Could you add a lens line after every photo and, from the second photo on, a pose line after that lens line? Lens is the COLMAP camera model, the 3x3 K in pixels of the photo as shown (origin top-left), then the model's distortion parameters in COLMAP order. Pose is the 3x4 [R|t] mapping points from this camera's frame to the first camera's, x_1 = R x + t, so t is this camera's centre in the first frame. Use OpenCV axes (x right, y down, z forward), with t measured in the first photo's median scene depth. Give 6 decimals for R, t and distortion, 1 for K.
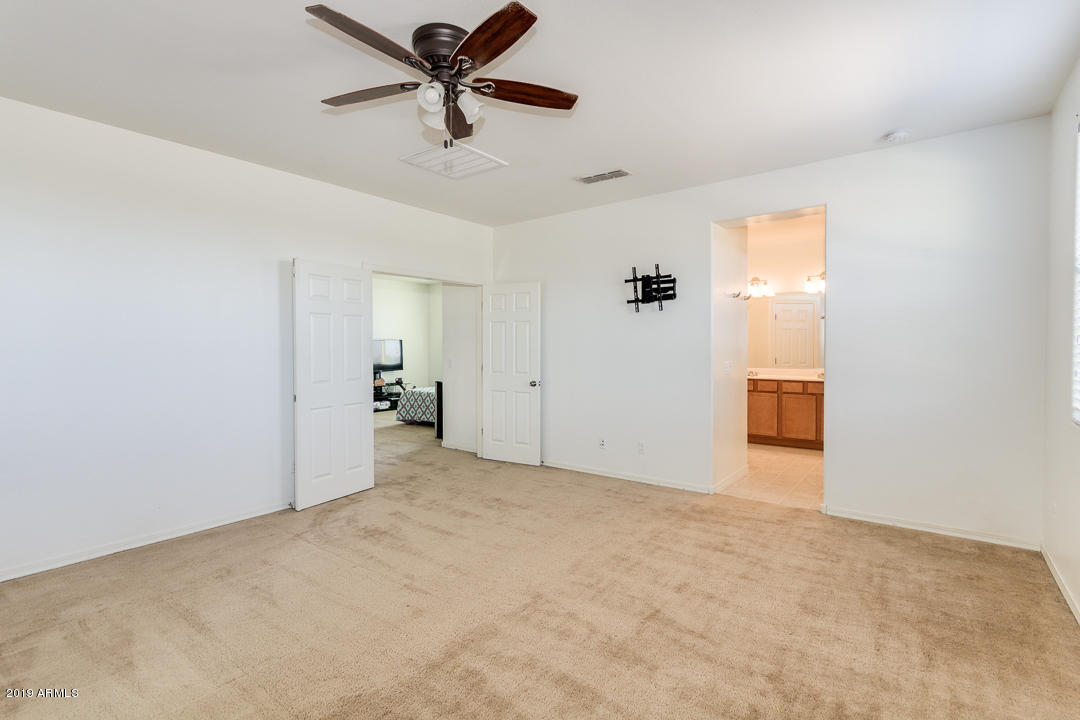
lens RADIAL K [[514.5, 0, 540.0], [0, 514.5, 360.0], [0, 0, 1]] dist [-0.002627, -0.000142]
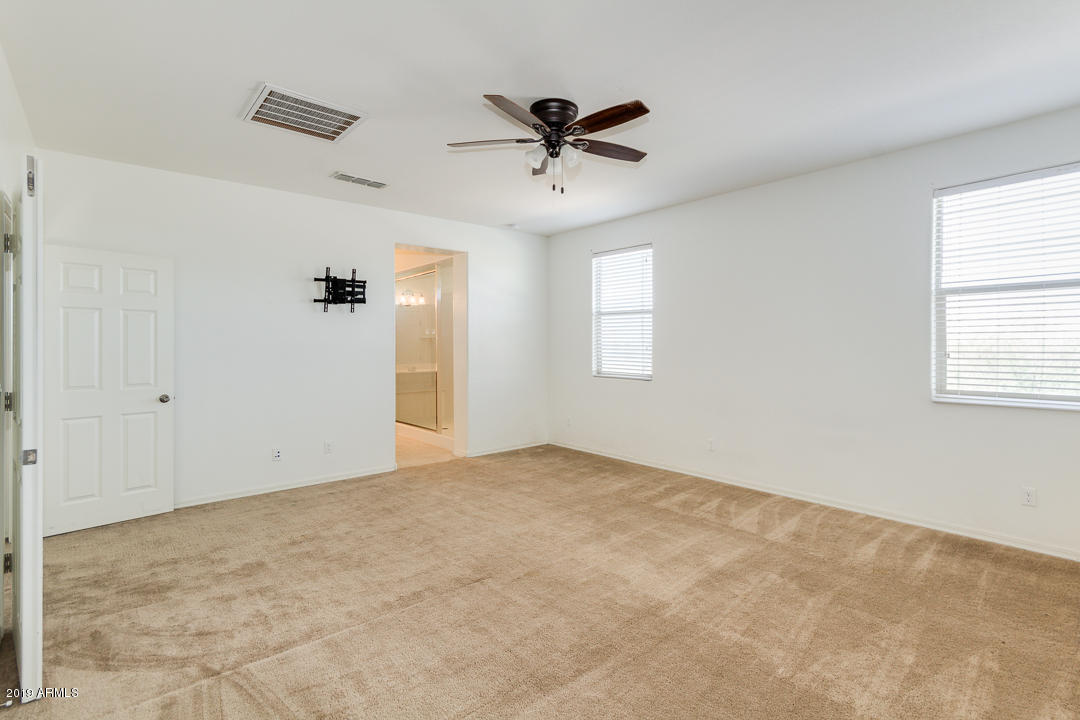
lens RADIAL K [[513.7, 0, 542.3], [0, 513.7, 348.0], [0, 0, 1]] dist [-0.001184, -0.000151]
pose [[0.202125, -0.000048, 0.979360, -0.730576], [0.034366, 0.999385, -0.007044, -0.001395], [-0.978757, 0.035080, 0.202002, 0.402113]]
